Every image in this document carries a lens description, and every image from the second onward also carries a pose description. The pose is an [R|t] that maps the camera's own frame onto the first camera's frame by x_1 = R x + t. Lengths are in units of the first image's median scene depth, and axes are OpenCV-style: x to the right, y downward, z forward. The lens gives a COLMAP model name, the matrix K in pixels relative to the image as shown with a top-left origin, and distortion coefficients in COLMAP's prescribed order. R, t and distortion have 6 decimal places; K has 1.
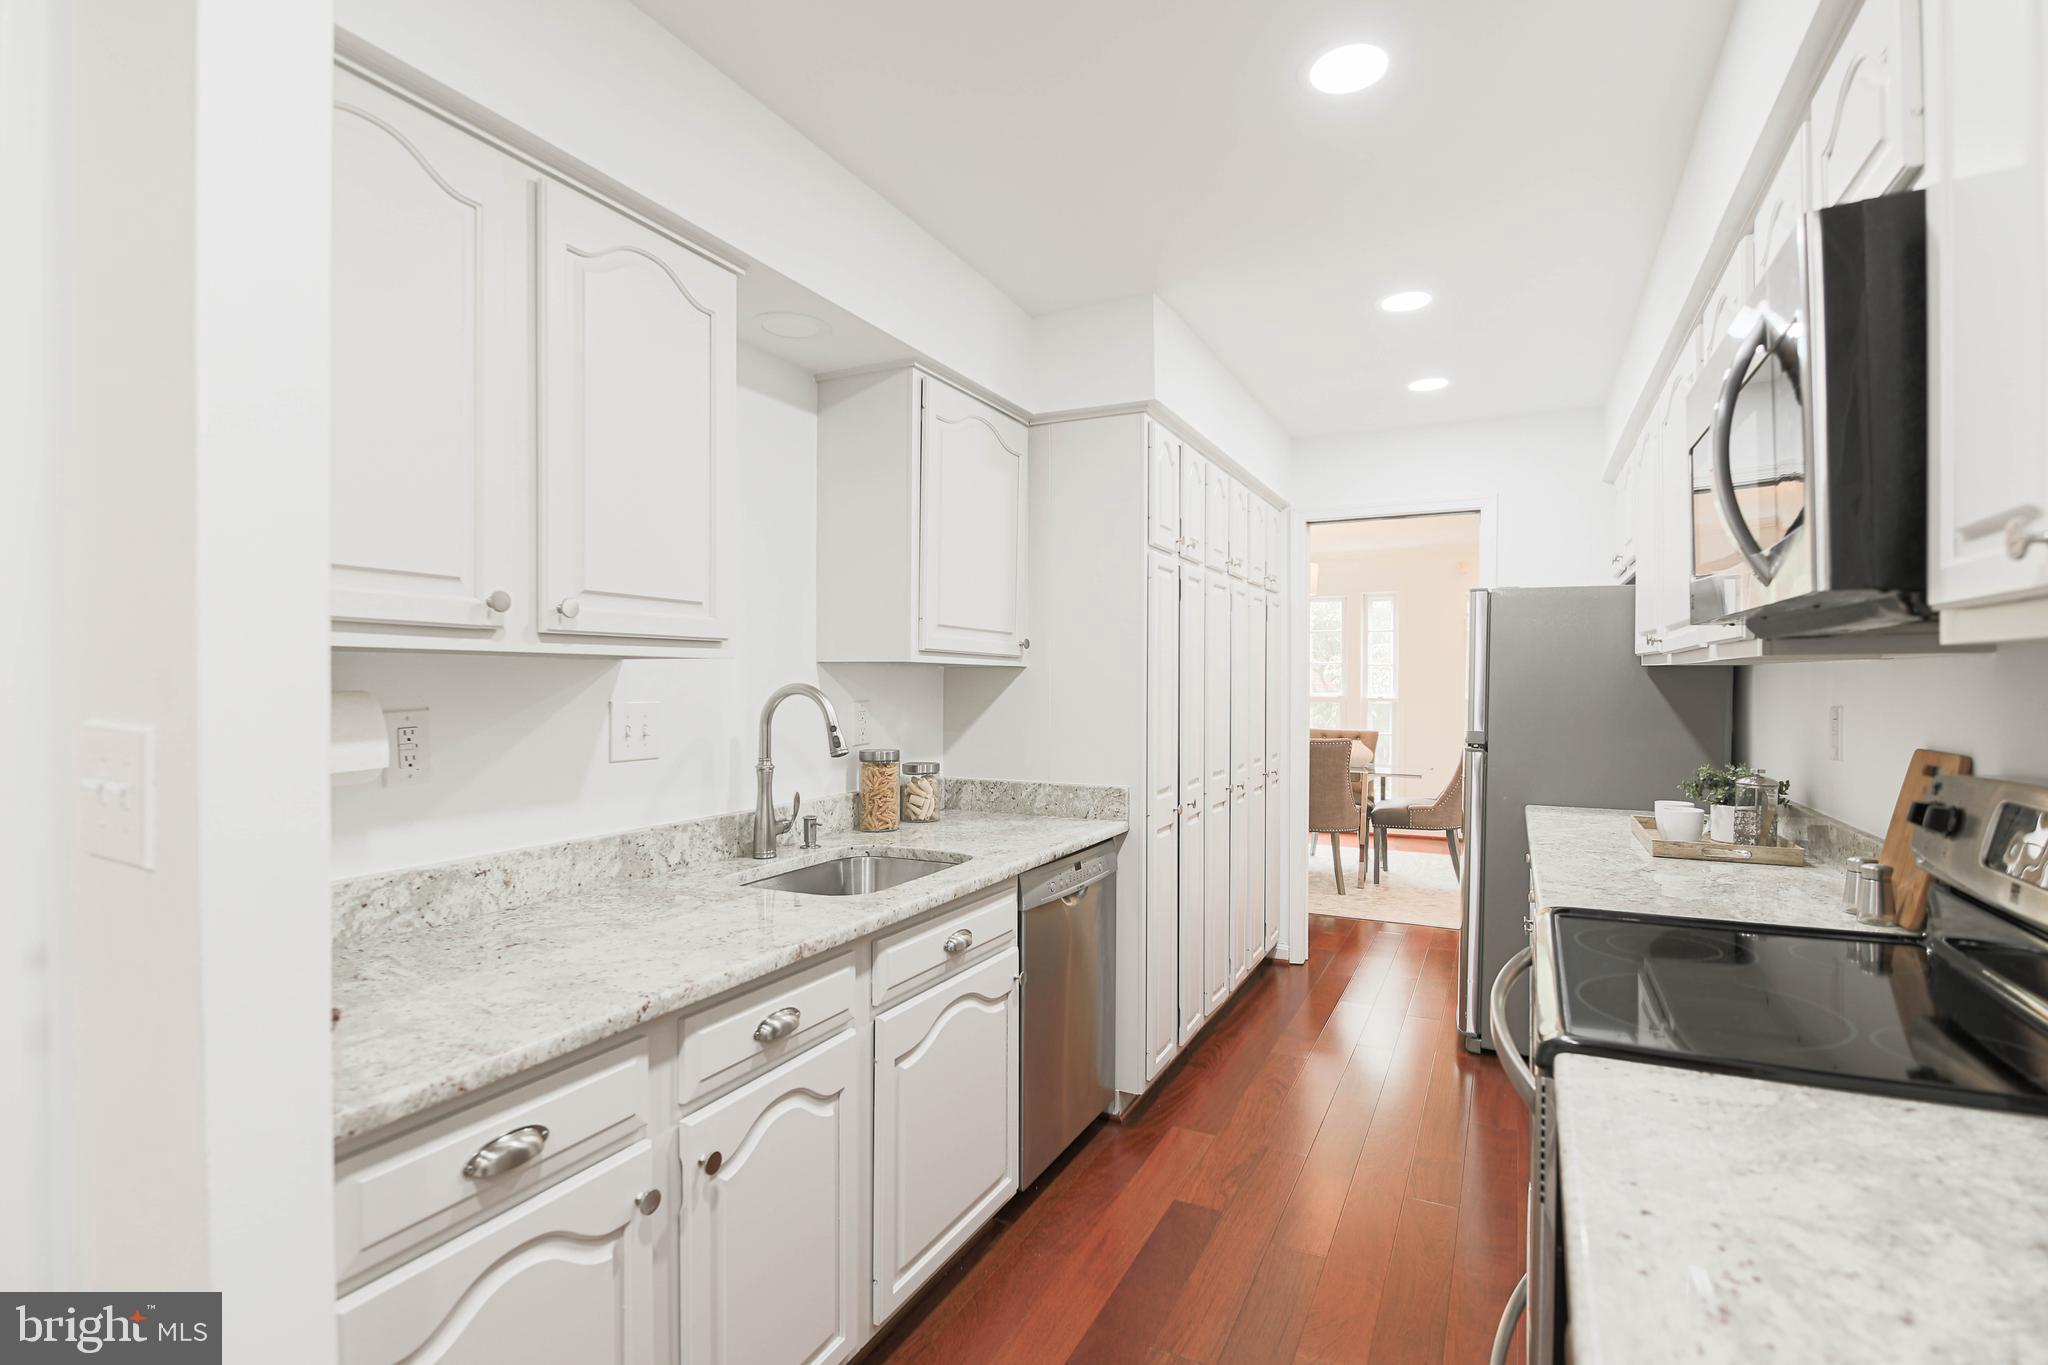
lens RADIAL K [[961.8, 0, 1008.4], [0, 961.8, 680.9], [0, 0, 1]] dist [-0.001915, -0.000904]
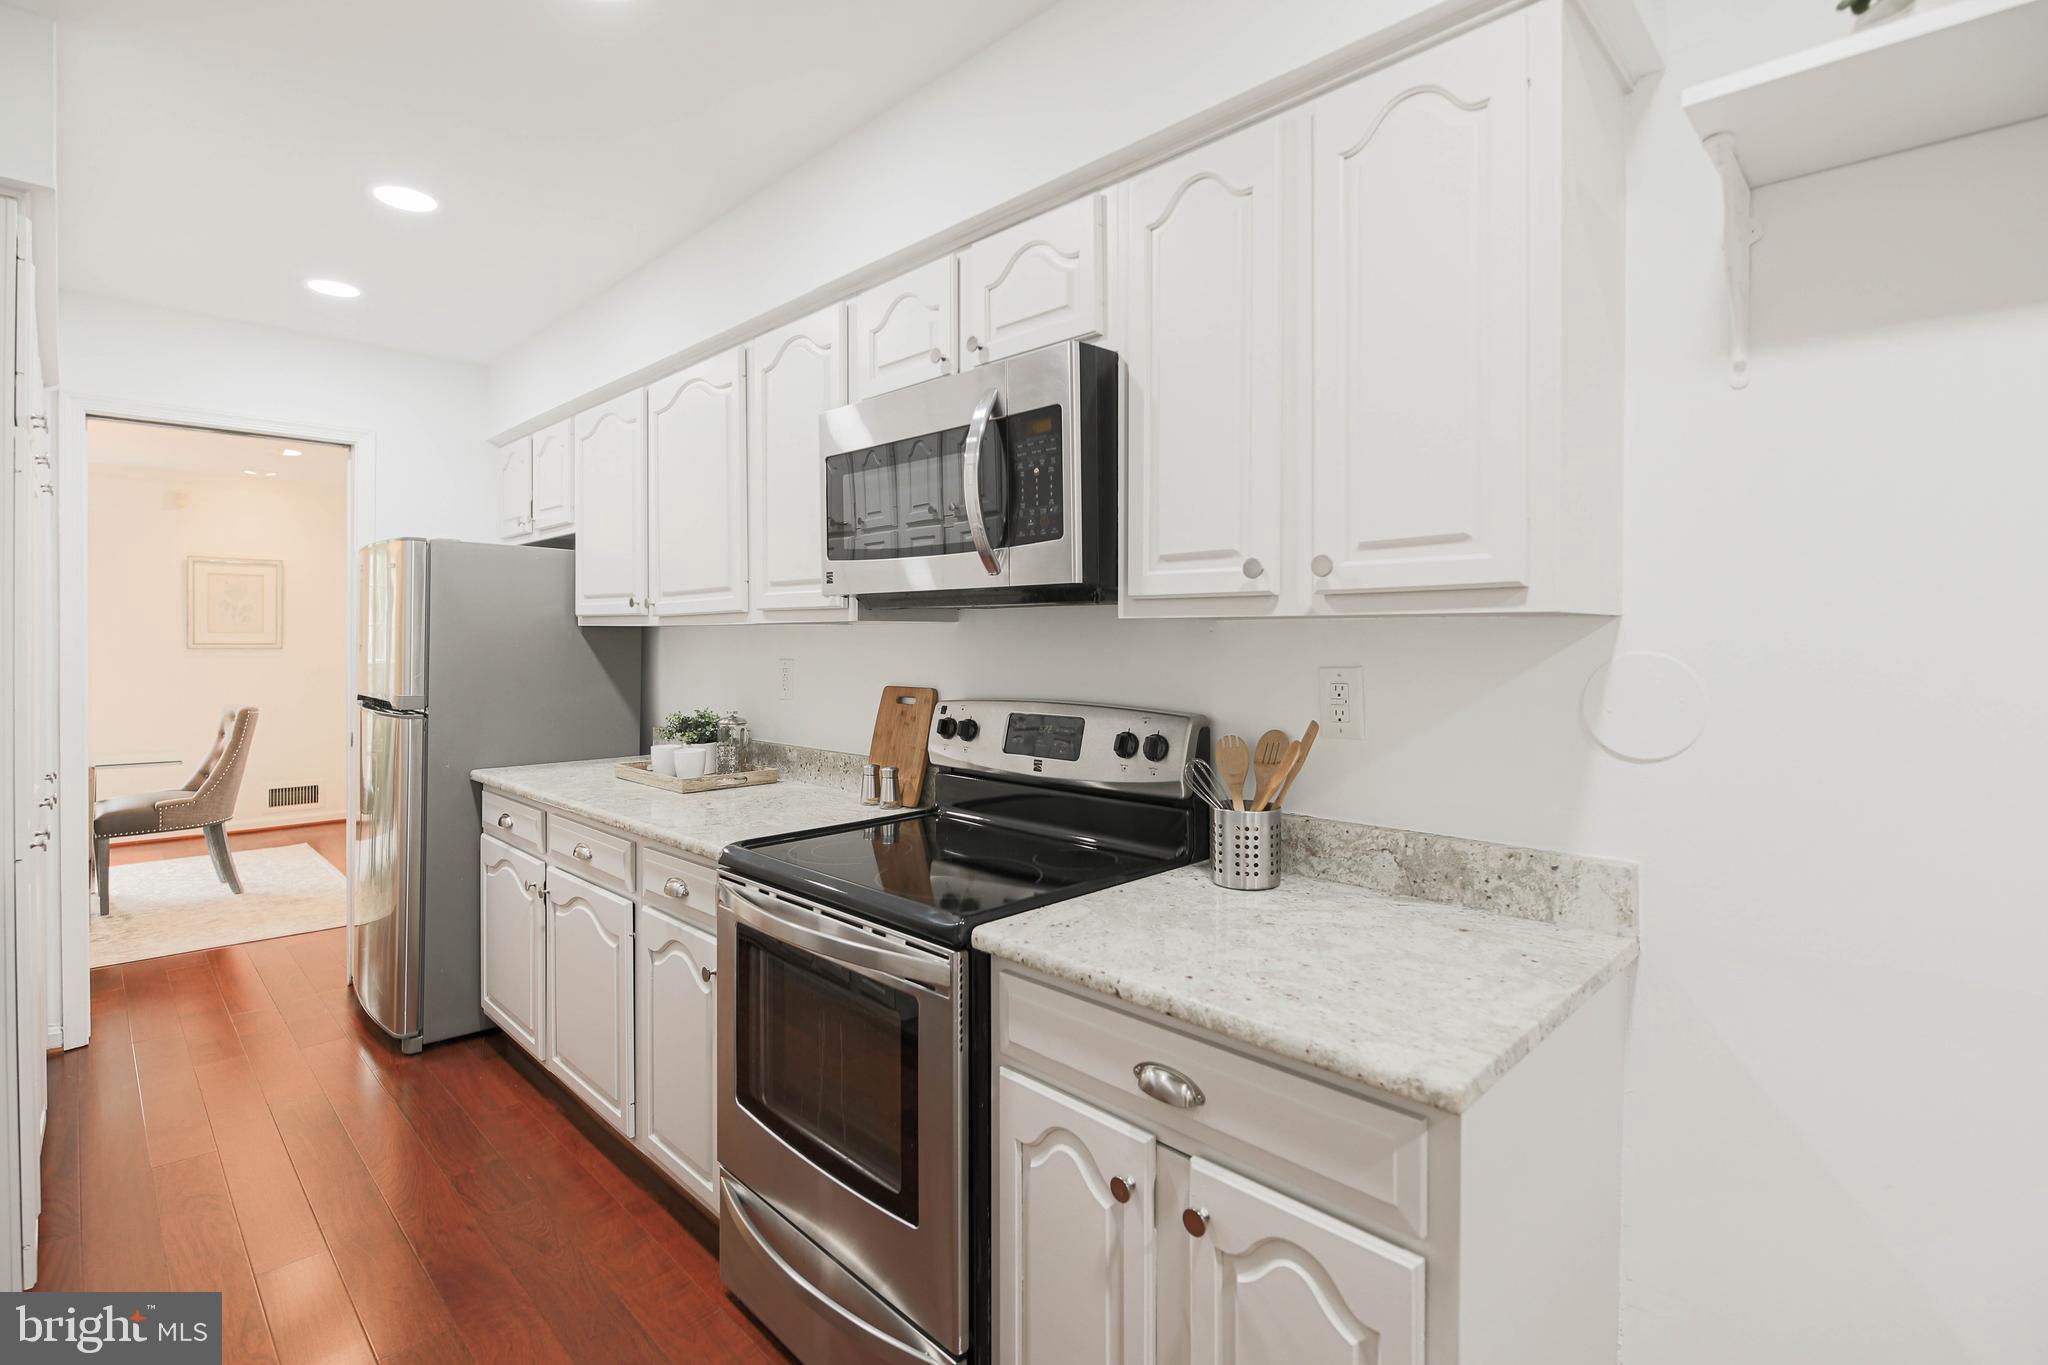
lens RADIAL K [[988.1, 0, 1023.2], [0, 988.1, 642.2], [0, 0, 1]] dist [0.000778, -0.000130]
pose [[0.314682, -0.003962, 0.949189, -0.373047], [0.000971, 0.999992, 0.003853, -0.001524], [-0.949197, -0.000291, 0.314683, 0.290775]]
